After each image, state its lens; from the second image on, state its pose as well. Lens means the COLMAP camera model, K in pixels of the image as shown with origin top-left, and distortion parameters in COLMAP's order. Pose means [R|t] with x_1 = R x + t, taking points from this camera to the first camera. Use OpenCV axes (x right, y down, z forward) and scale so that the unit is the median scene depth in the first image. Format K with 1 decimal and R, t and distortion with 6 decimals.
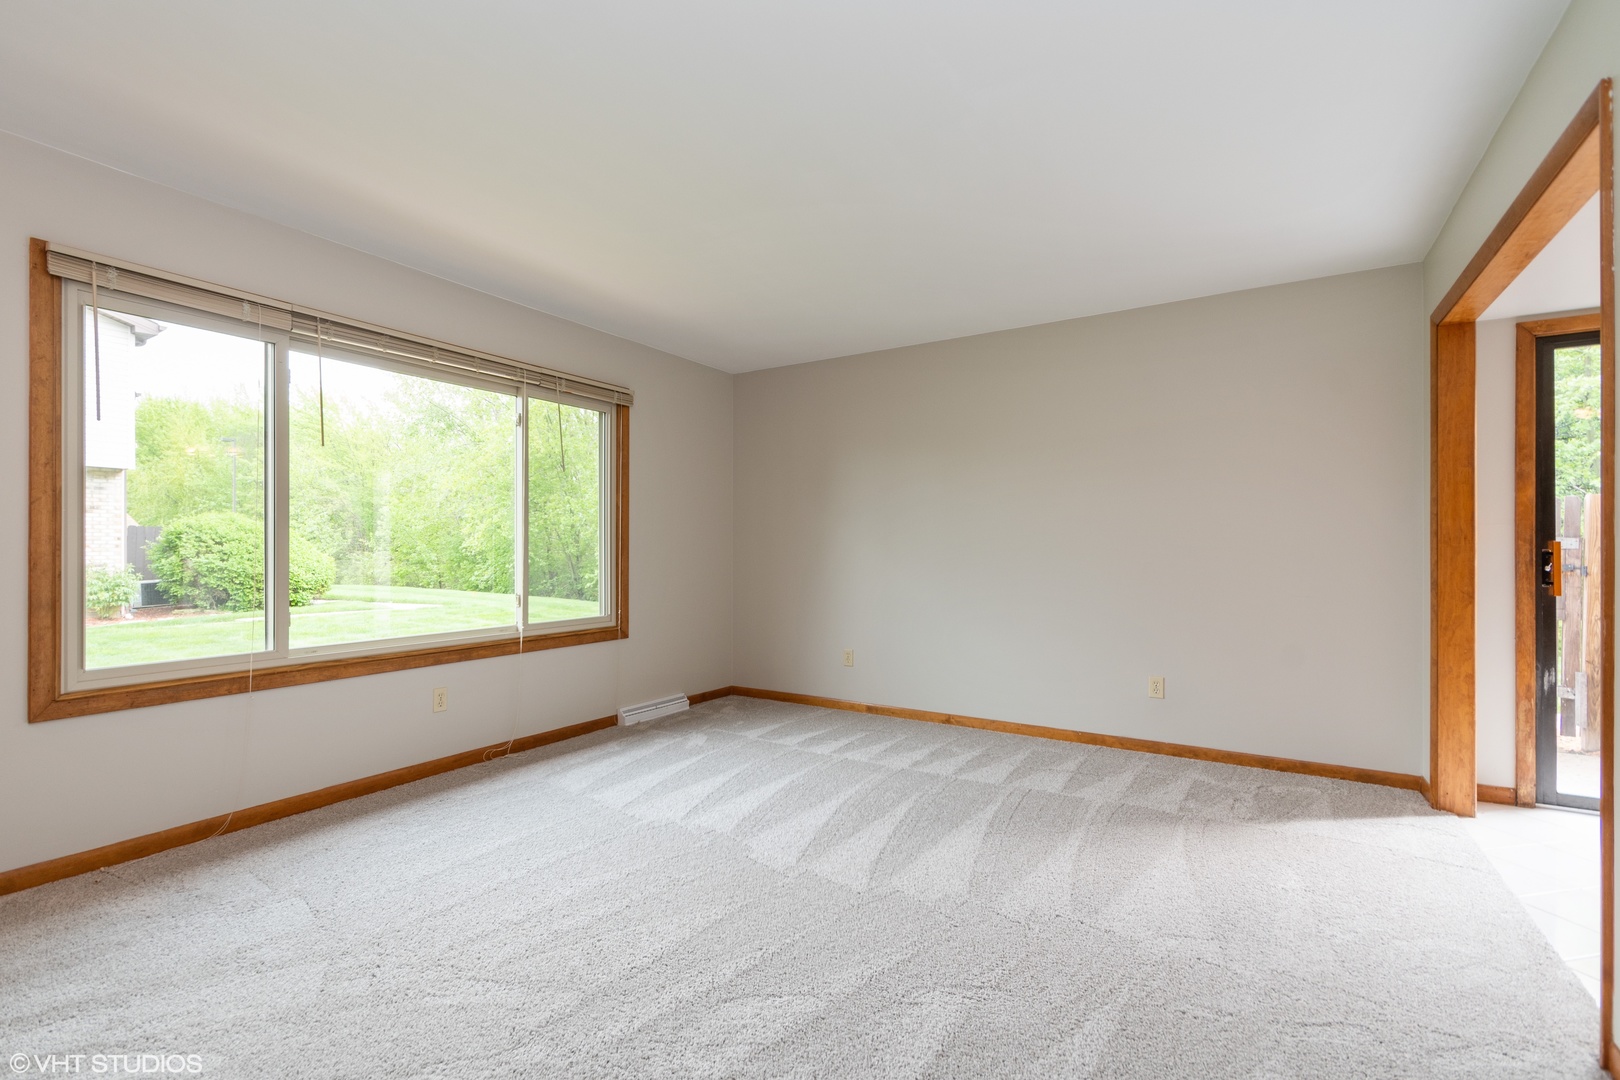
lens RADIAL K [[714.8, 0, 777.6], [0, 714.8, 551.1], [0, 0, 1]] dist [-0.001136, -0.000100]
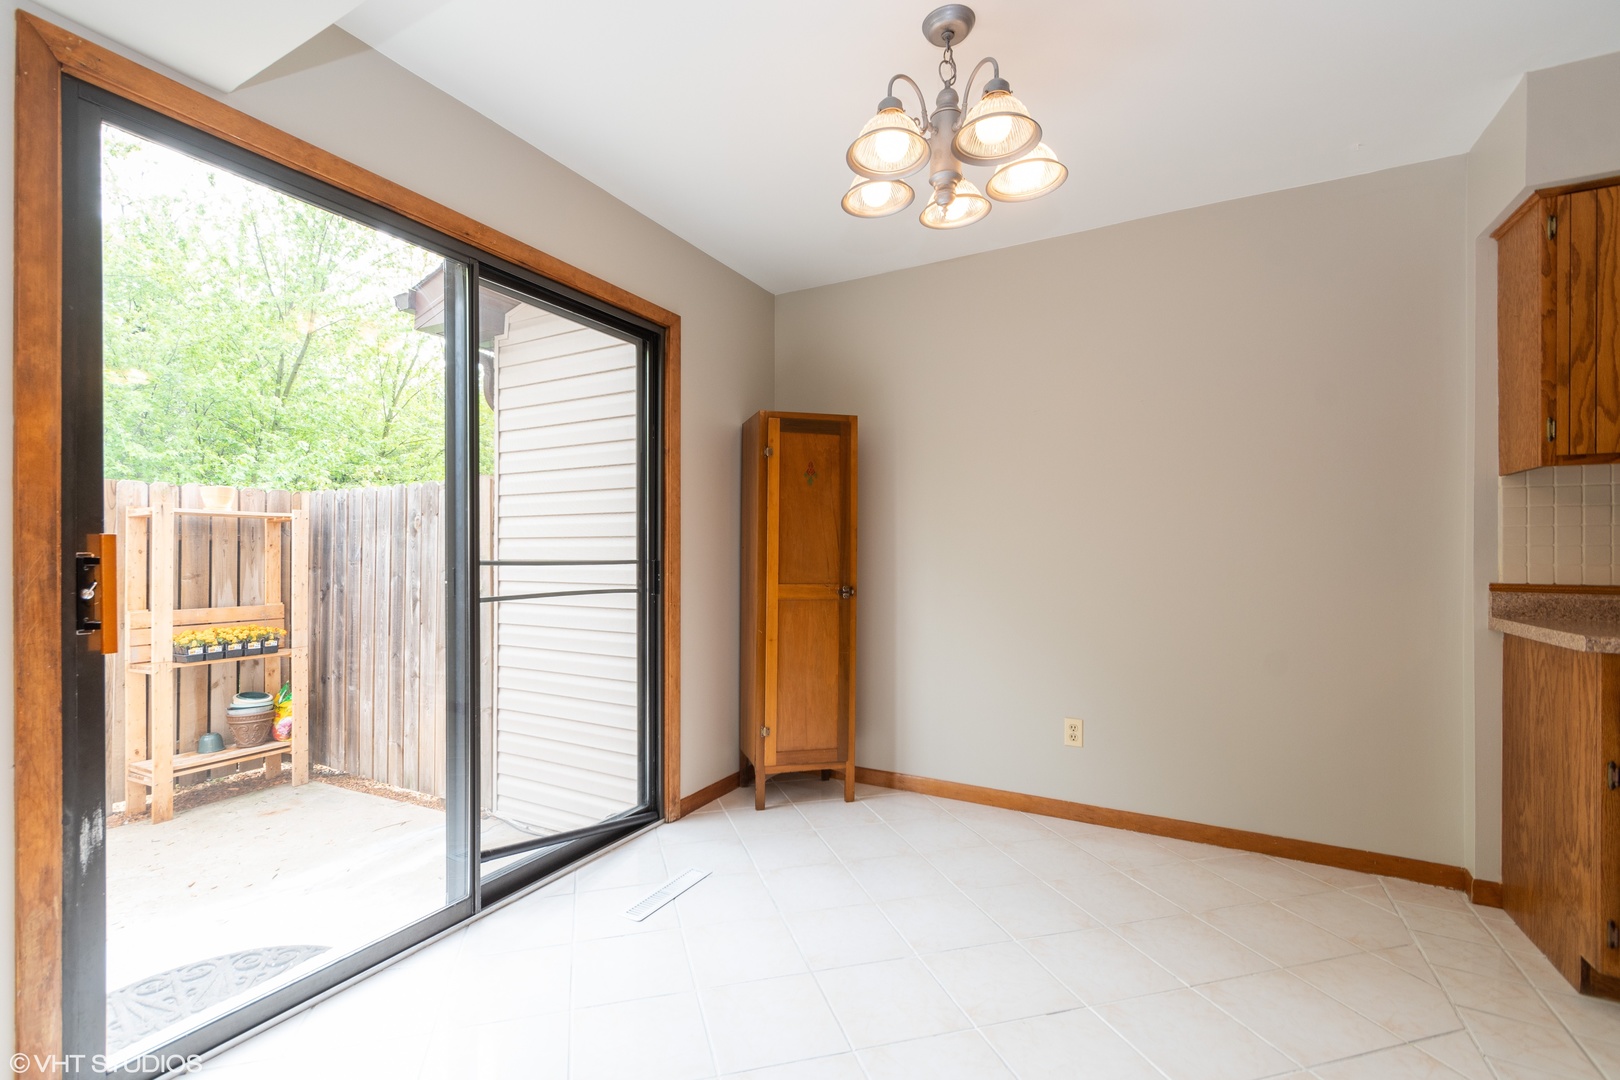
lens RADIAL K [[714.8, 0, 777.6], [0, 714.8, 551.1], [0, 0, 1]] dist [-0.001136, -0.000100]
pose [[-0.058188, -0.001358, 0.998305, 0.596248], [-0.000092, 0.999999, 0.001355, -0.003464], [-0.998306, -0.000013, -0.058188, 0.584083]]
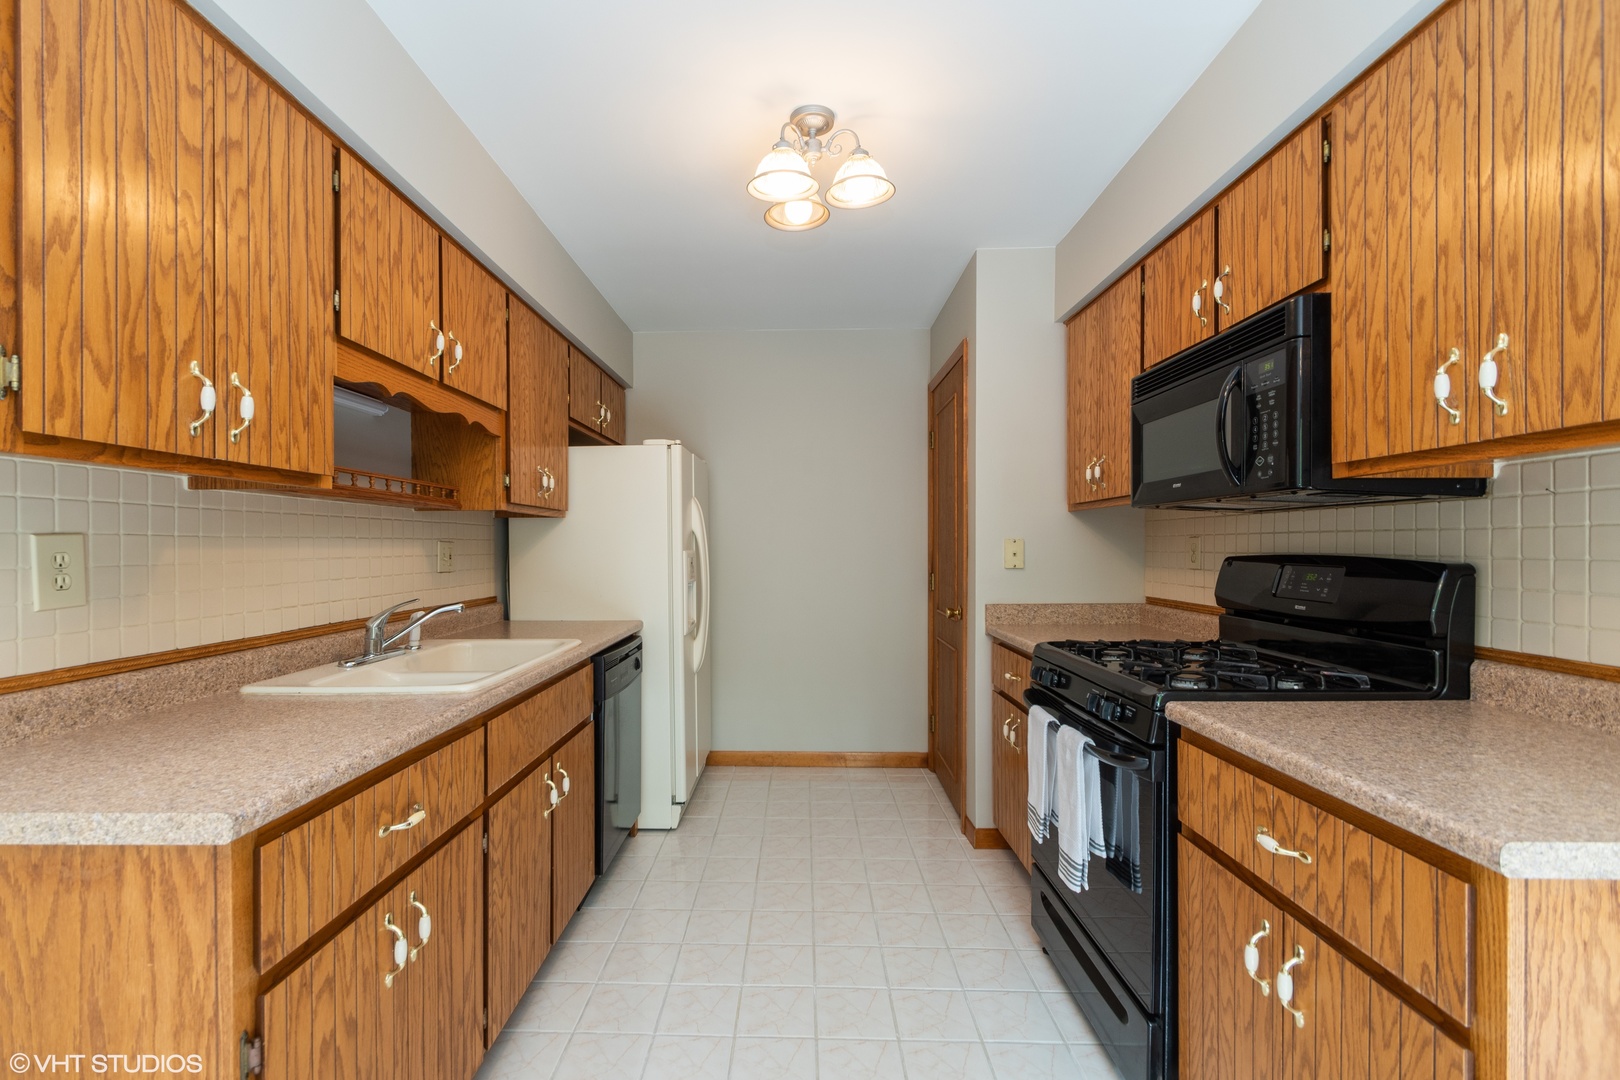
lens RADIAL K [[714.8, 0, 777.6], [0, 714.8, 551.1], [0, 0, 1]] dist [-0.001136, -0.000100]
pose [[-0.849760, 0.006147, -0.527134, 1.081636], [0.002730, 0.999970, 0.007260, -0.039482], [0.527163, 0.004730, -0.849751, 0.270588]]
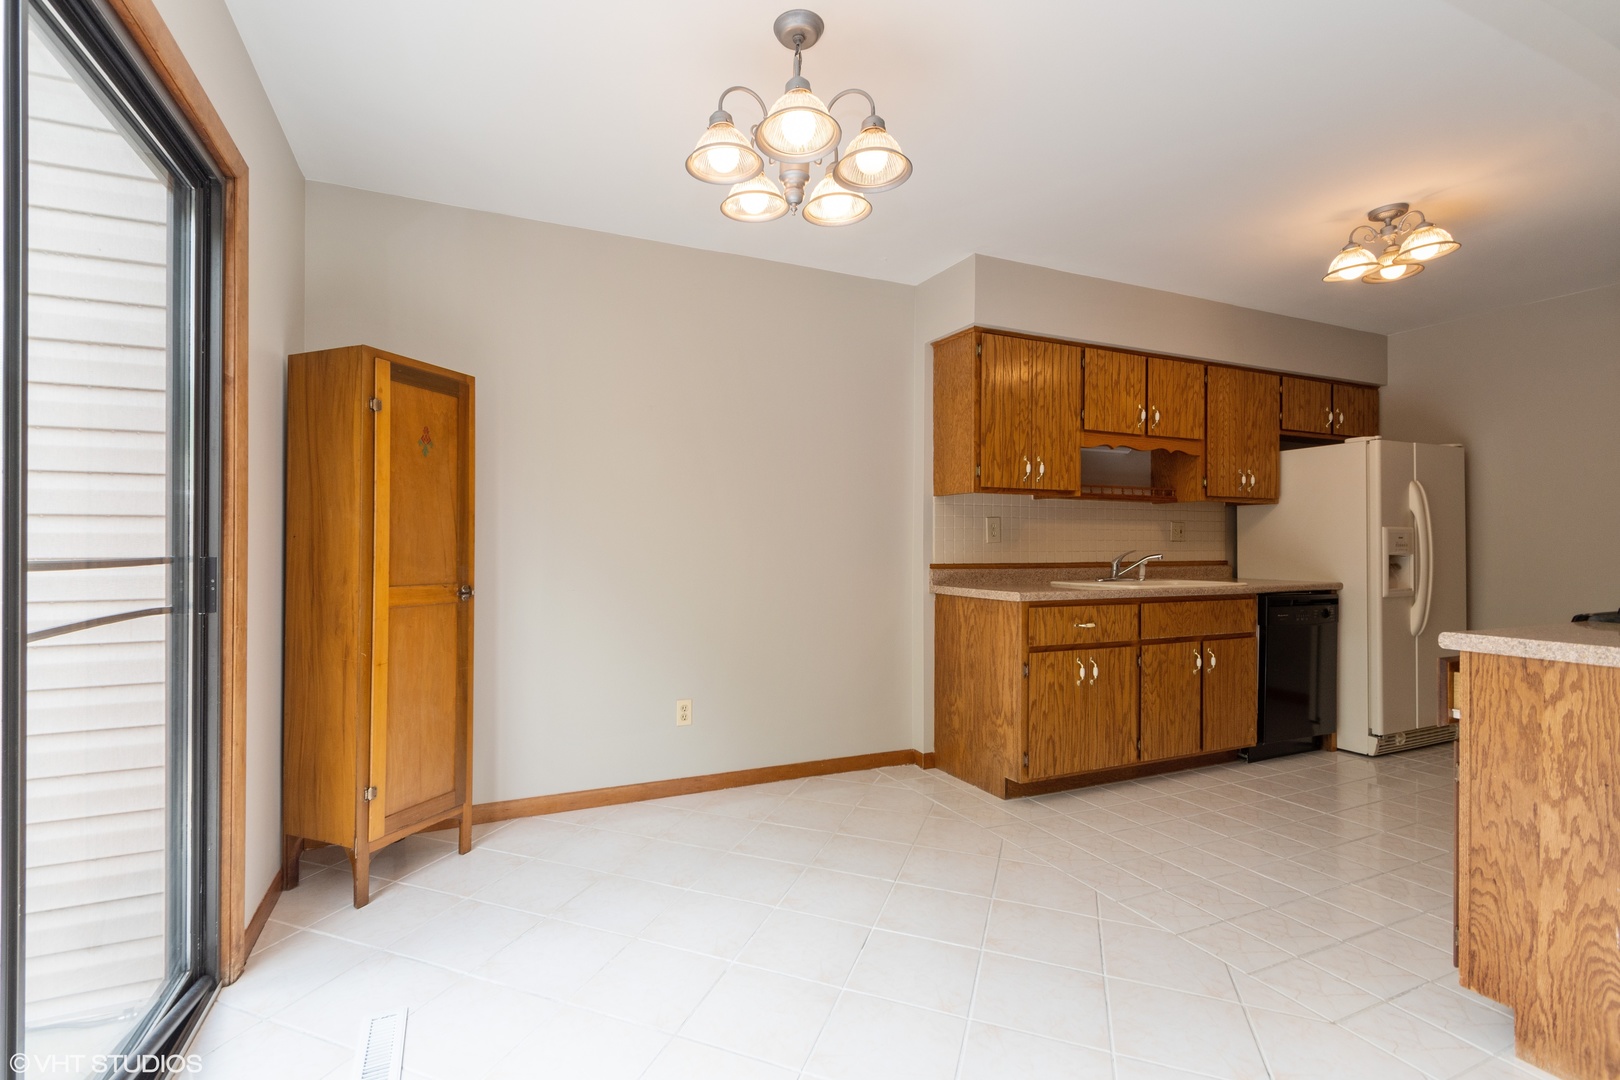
lens RADIAL K [[715.4, 0, 769.3], [0, 715.4, 545.4], [0, 0, 1]] dist [0.002427, 0.000095]
pose [[-0.835103, -0.003992, 0.550079, 0.865565], [-0.003087, 0.999992, 0.002572, -0.001980], [-0.550084, 0.000450, -0.835109, 0.925325]]
